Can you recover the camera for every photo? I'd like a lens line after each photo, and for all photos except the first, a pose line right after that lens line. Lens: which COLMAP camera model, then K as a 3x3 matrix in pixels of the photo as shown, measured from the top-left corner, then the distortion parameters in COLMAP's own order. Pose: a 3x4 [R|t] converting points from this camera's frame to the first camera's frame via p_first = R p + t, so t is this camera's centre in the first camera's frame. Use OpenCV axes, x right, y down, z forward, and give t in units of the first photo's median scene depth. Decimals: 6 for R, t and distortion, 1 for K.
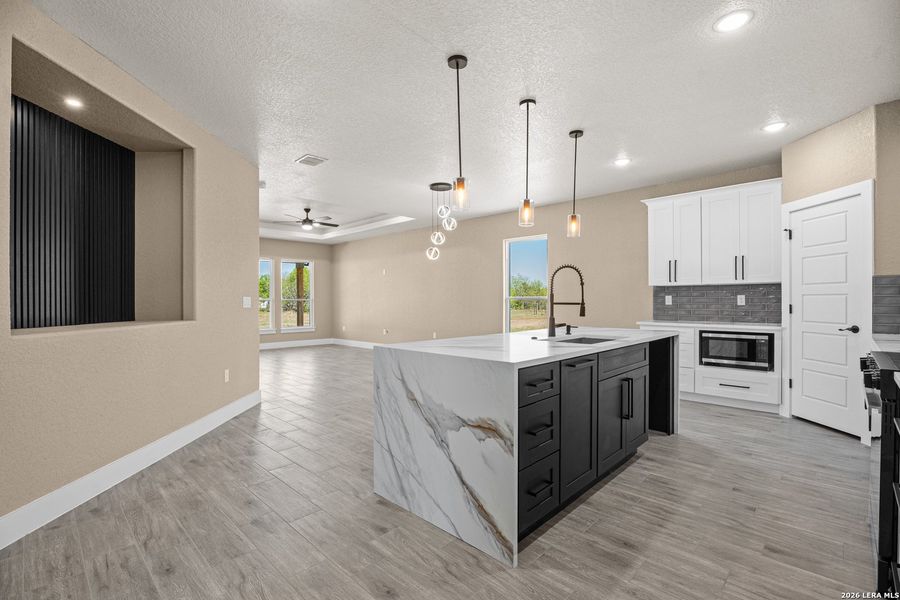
lens RADIAL K [[418.7, 0, 442.7], [0, 418.7, 299.4], [0, 0, 1]] dist [-0.010722, 0.000740]
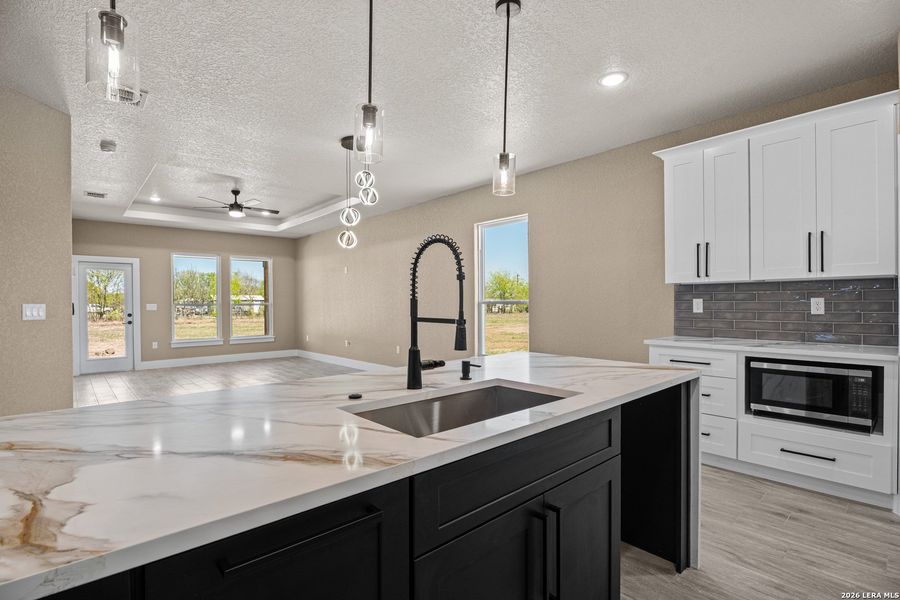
lens RADIAL K [[418.7, 0, 457.0], [0, 418.7, 303.4], [0, 0, 1]] dist [-0.010722, 0.000740]
pose [[0.997693, -0.003009, -0.067814, 0.236114], [0.003377, 0.999980, 0.005304, -0.007503], [0.067796, -0.005521, 0.997684, 0.364876]]
